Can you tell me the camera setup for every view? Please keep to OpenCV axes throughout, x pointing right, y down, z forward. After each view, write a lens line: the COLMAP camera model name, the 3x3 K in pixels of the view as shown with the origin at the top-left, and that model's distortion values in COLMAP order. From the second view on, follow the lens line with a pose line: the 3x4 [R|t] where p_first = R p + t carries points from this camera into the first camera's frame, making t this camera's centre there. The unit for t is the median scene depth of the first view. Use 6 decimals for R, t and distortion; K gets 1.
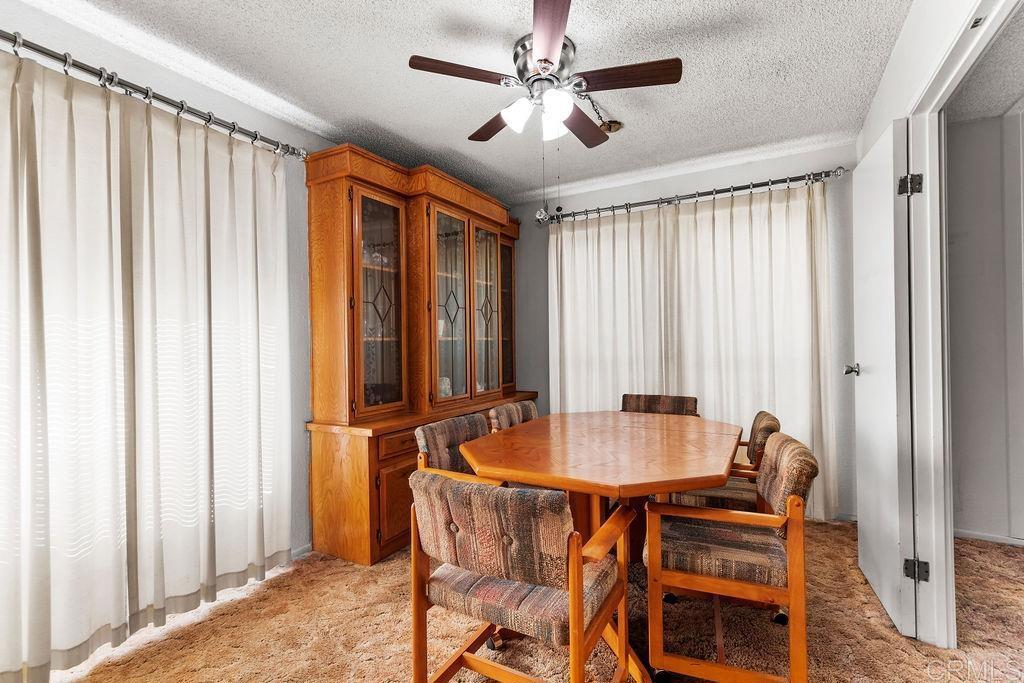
lens RADIAL K [[460.9, 0, 512.0], [0, 460.9, 341.5], [0, 0, 1]] dist [-0.000185, -0.000178]
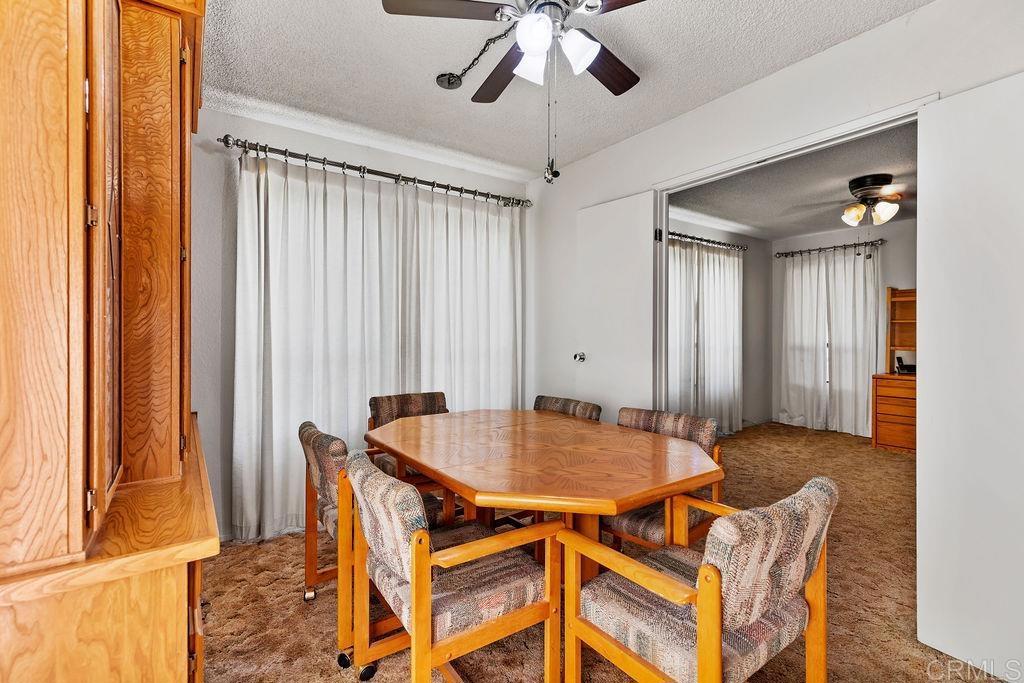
lens RADIAL K [[469.2, 0, 504.7], [0, 469.2, 341.8], [0, 0, 1]] dist [0.008759, -0.001093]
pose [[0.430367, -0.001414, 0.902653, -0.423619], [-0.012193, 0.999898, 0.007380, 0.005139], [-0.902572, -0.014183, 0.430306, 0.429990]]
